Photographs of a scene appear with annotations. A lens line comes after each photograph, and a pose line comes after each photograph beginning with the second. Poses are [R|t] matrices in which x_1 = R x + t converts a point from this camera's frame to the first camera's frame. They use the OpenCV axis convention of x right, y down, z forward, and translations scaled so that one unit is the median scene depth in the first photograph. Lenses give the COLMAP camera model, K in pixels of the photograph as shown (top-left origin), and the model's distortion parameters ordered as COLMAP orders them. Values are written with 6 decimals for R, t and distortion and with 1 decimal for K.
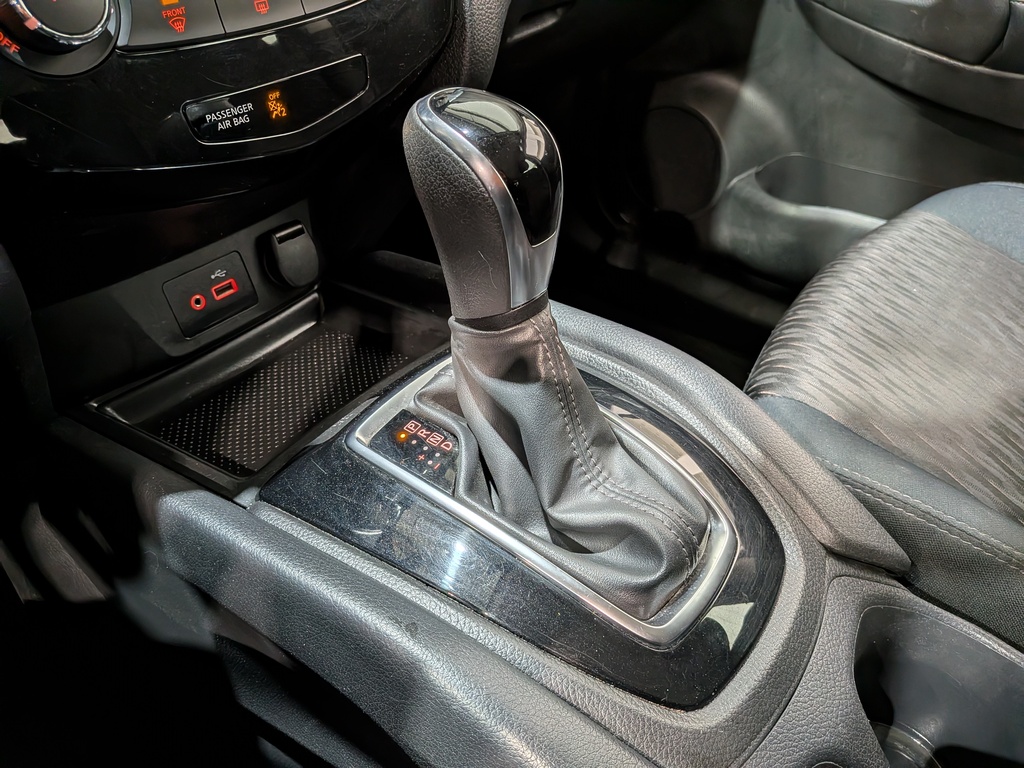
lens RADIAL K [[756.0, 0, 516.3], [0, 756.0, 365.3], [0, 0, 1]] dist [-0.003998, -0.008717]
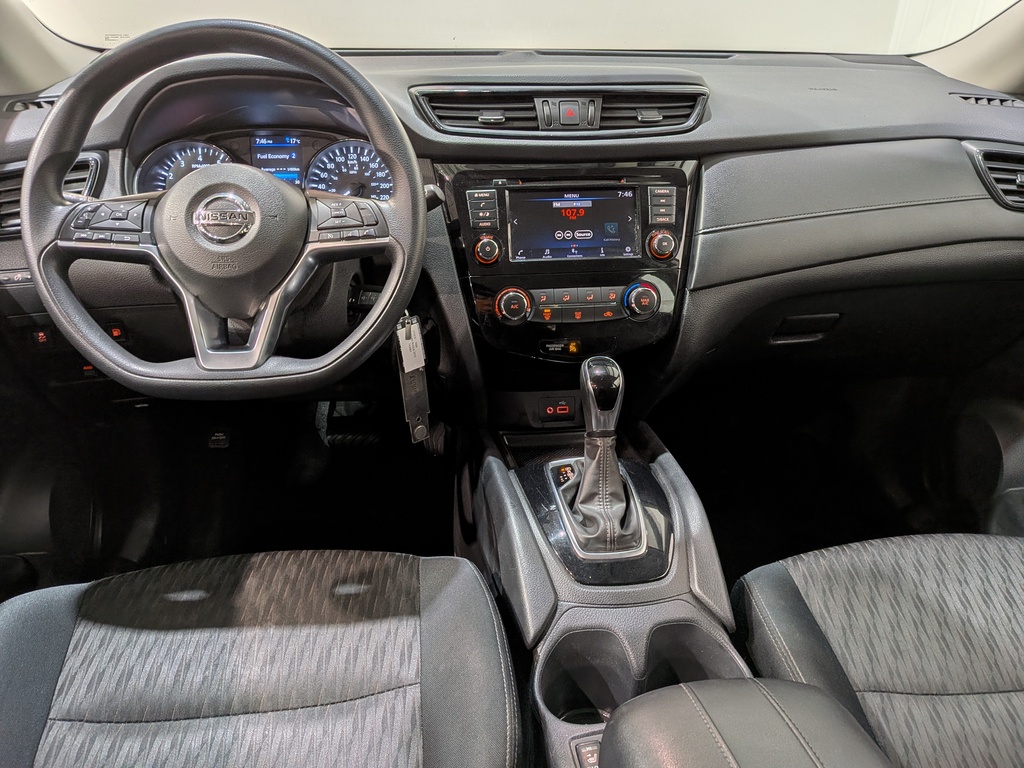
lens RADIAL K [[733.6, 0, 505.4], [0, 733.6, 398.4], [0, 0, 1]] dist [0.045941, -0.075857]
pose [[0.691966, 0.292125, -0.660186, 1.420393], [-0.429268, 0.901740, -0.050923, 0.088568], [0.580441, 0.318634, 0.749374, -1.201292]]
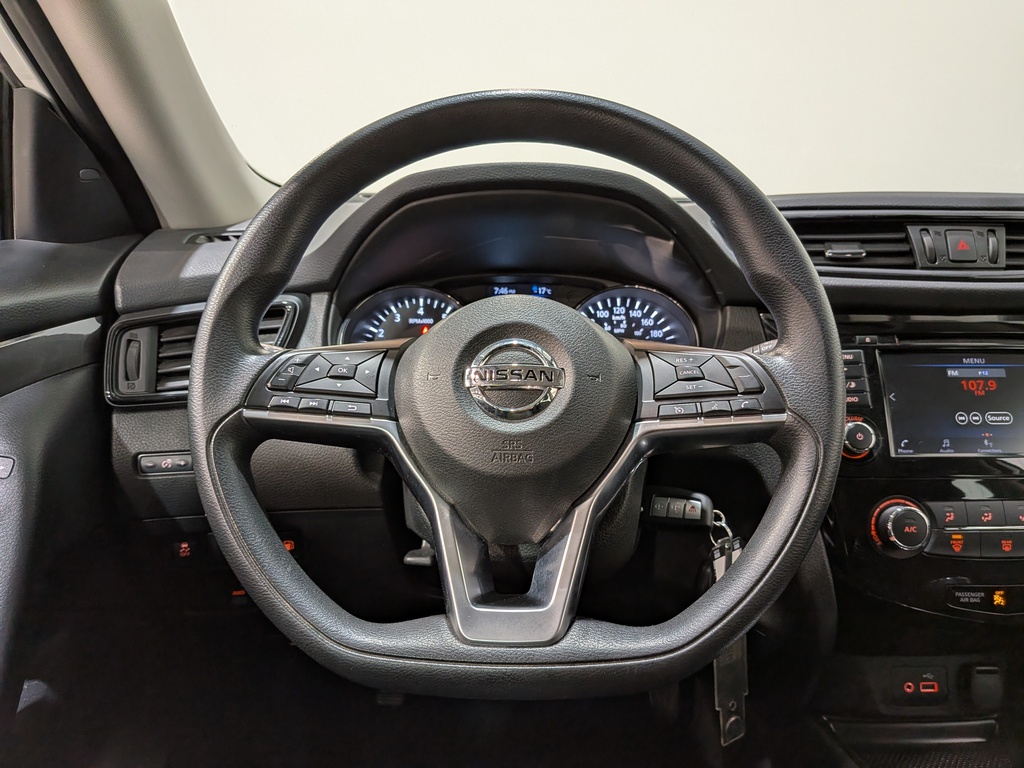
lens RADIAL K [[743.0, 0, 530.4], [0, 743.0, 394.6], [0, 0, 1]] dist [0.051293, -0.111773]
pose [[0.602963, 0.124081, -0.788060, 0.332396], [-0.471724, 0.852088, -0.226764, 0.162242], [0.643360, 0.508477, 0.572310, -0.942413]]
